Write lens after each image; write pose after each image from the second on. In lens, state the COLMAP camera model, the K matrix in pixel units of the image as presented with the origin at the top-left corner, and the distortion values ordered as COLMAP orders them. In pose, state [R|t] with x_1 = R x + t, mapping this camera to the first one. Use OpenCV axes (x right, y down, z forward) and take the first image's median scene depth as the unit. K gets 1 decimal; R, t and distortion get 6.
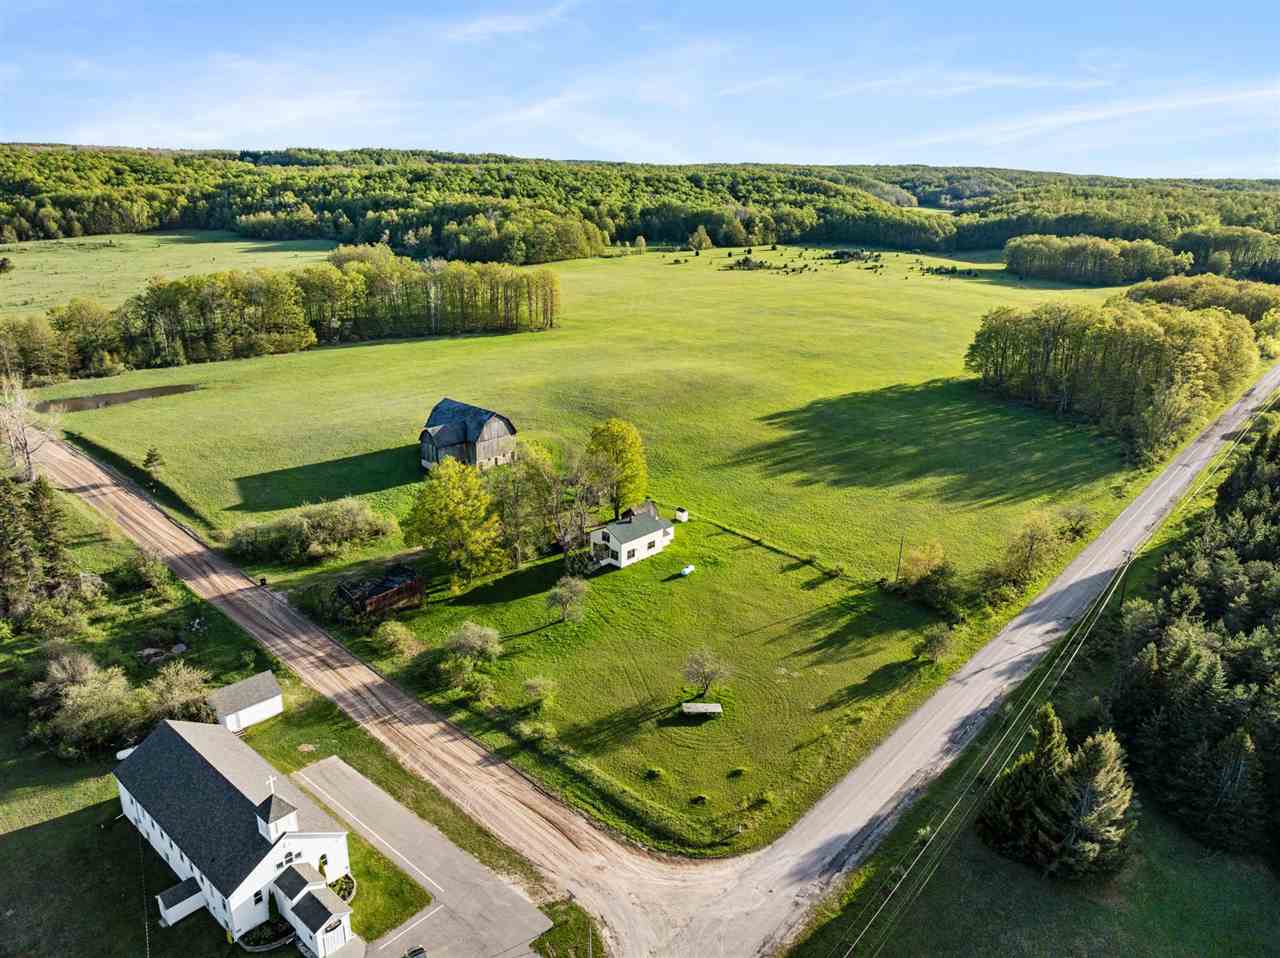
lens RADIAL K [[909.1, 0, 640.0], [0, 909.1, 479.0], [0, 0, 1]] dist [-0.025792, -0.001902]
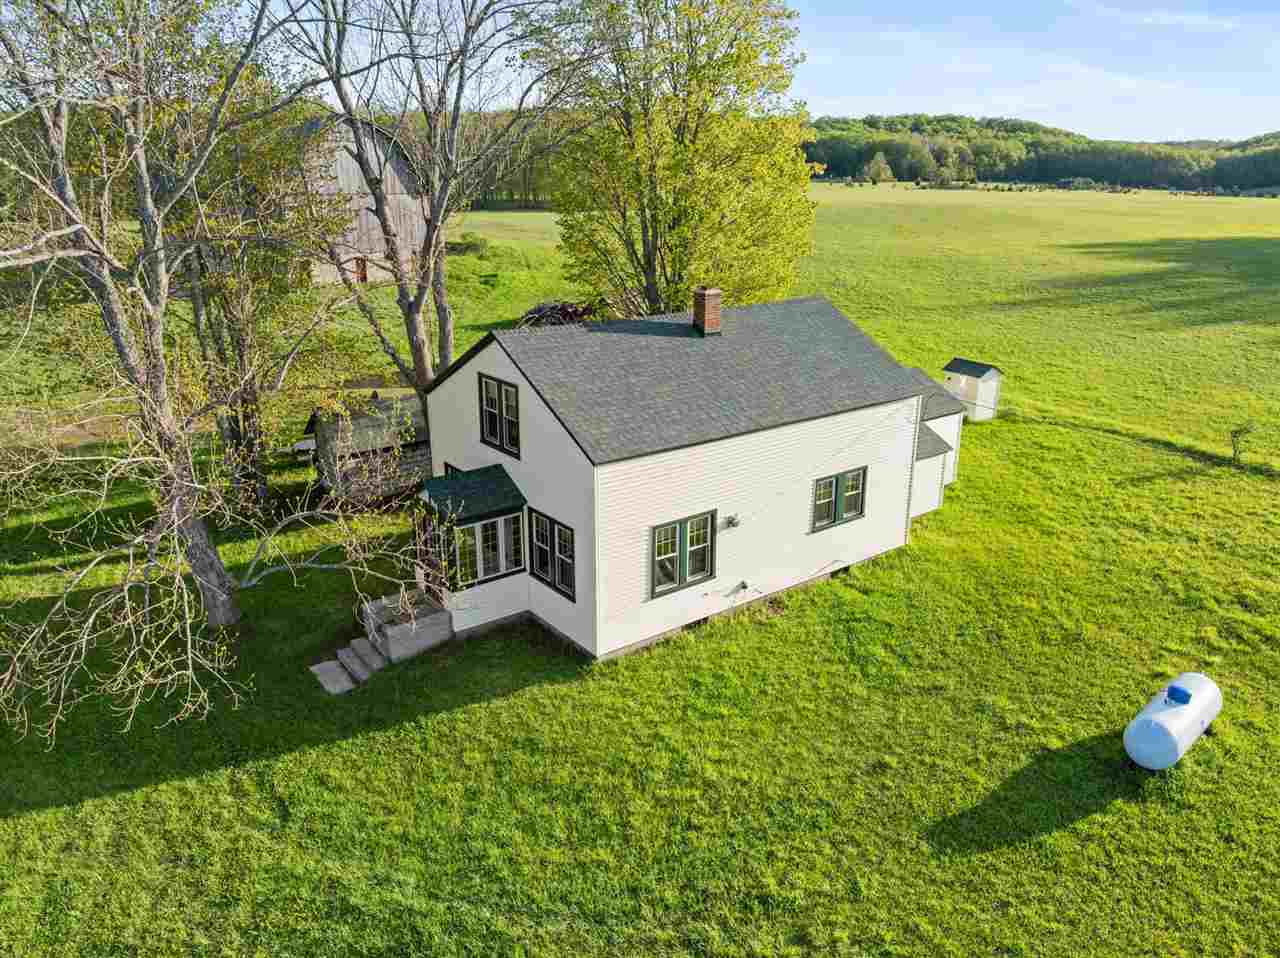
lens RADIAL K [[909.1, 0, 640.0], [0, 909.1, 479.0], [0, 0, 1]] dist [-0.025792, -0.001902]
pose [[0.985644, 0.033635, -0.165453, 0.004218], [-0.034413, 0.999406, -0.001836, 0.059394], [0.165293, 0.007504, 0.986216, 0.713852]]
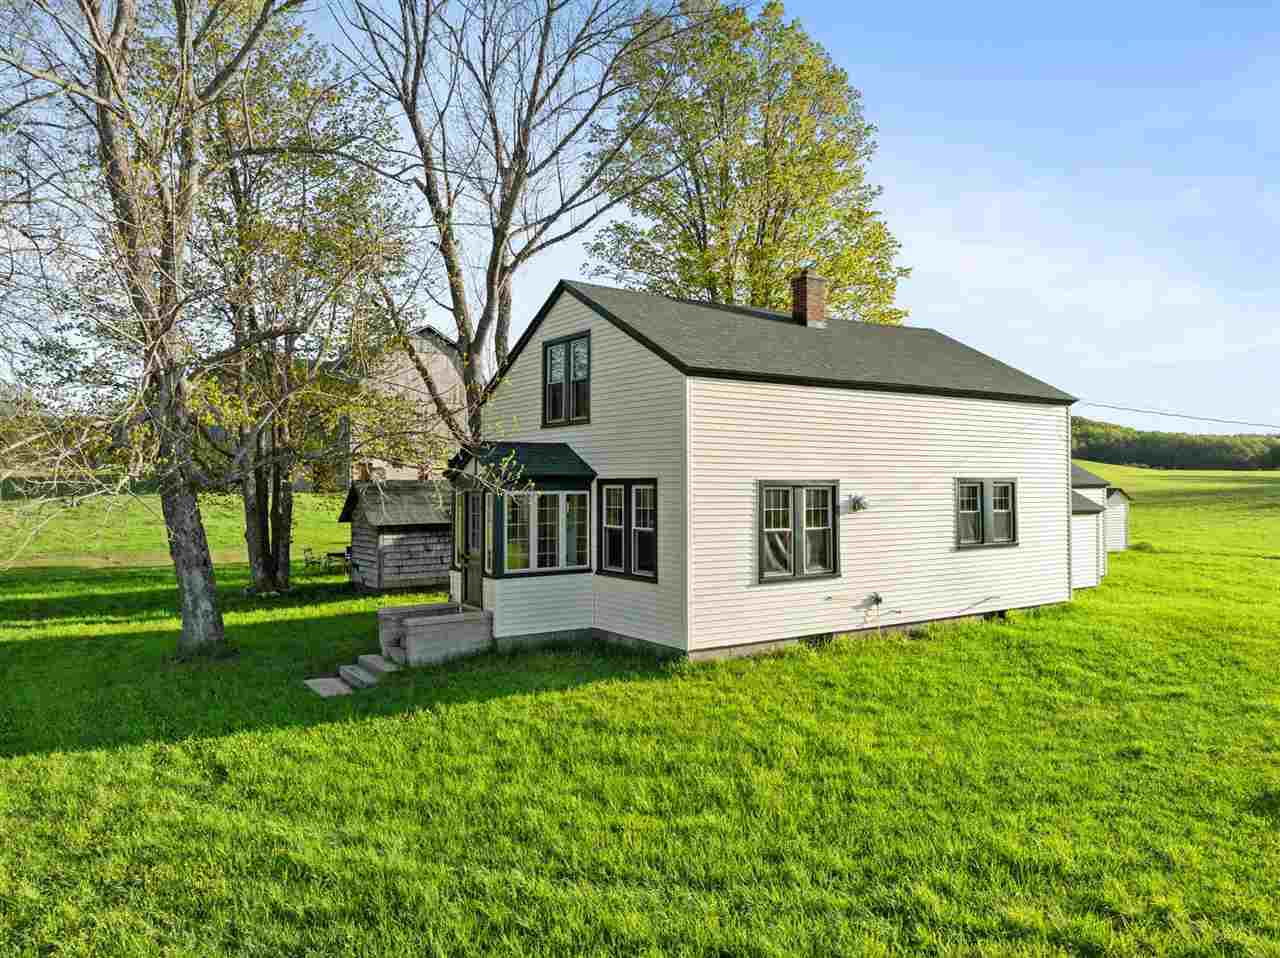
lens RADIAL K [[909.1, 0, 640.0], [0, 909.1, 479.0], [0, 0, 1]] dist [-0.025792, -0.001902]
pose [[0.973380, -0.025876, -0.227731, -0.003105], [-0.049518, 0.946397, -0.319187, 0.089231], [0.223783, 0.321967, 0.919923, 0.739710]]
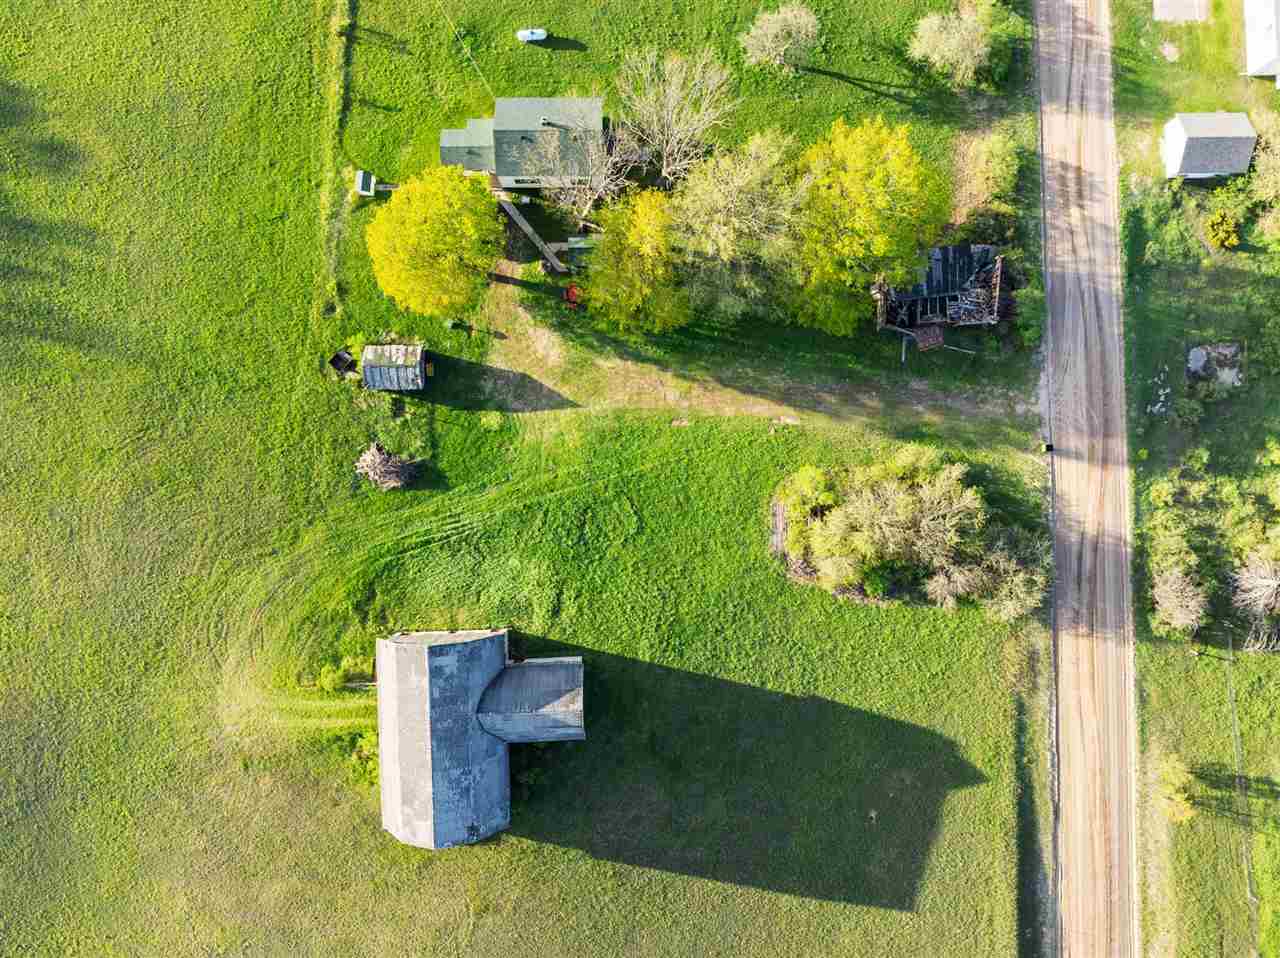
lens RADIAL K [[909.1, 0, 640.0], [0, 909.1, 479.0], [0, 0, 1]] dist [-0.025792, -0.001902]
pose [[-0.687814, -0.725360, -0.027660, -0.161722], [0.199421, -0.225463, 0.953623, -0.437299], [-0.697957, 0.650399, 0.299729, 0.781020]]
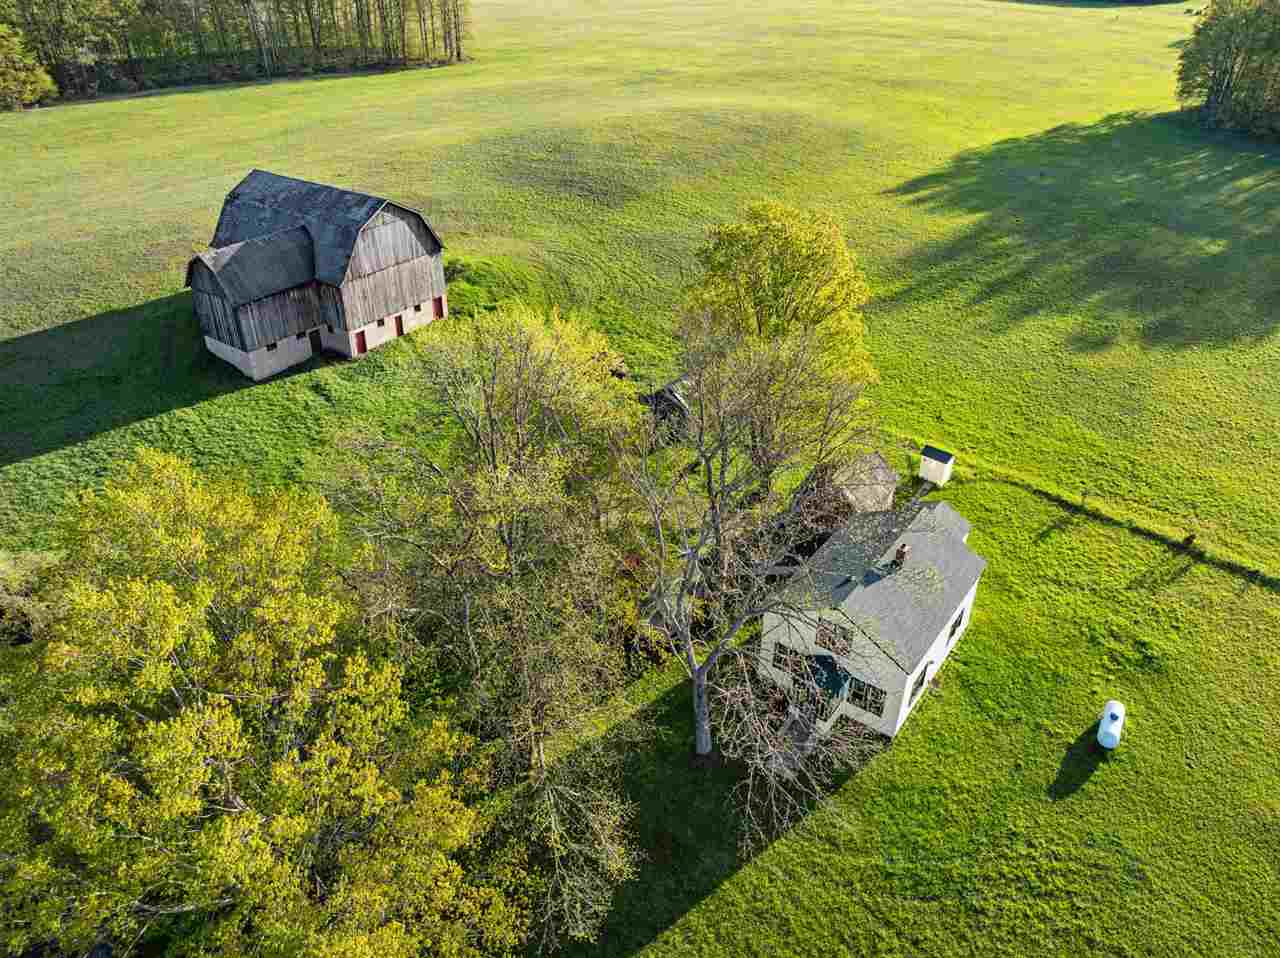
lens RADIAL K [[919.6, 0, 647.5], [0, 919.6, 478.8], [0, 0, 1]] dist [-0.031590, 0.002717]
pose [[0.992982, -0.074370, 0.091960, -0.095774], [0.051551, 0.971965, 0.229403, -0.042617], [-0.106442, -0.223052, 0.968978, 0.606427]]
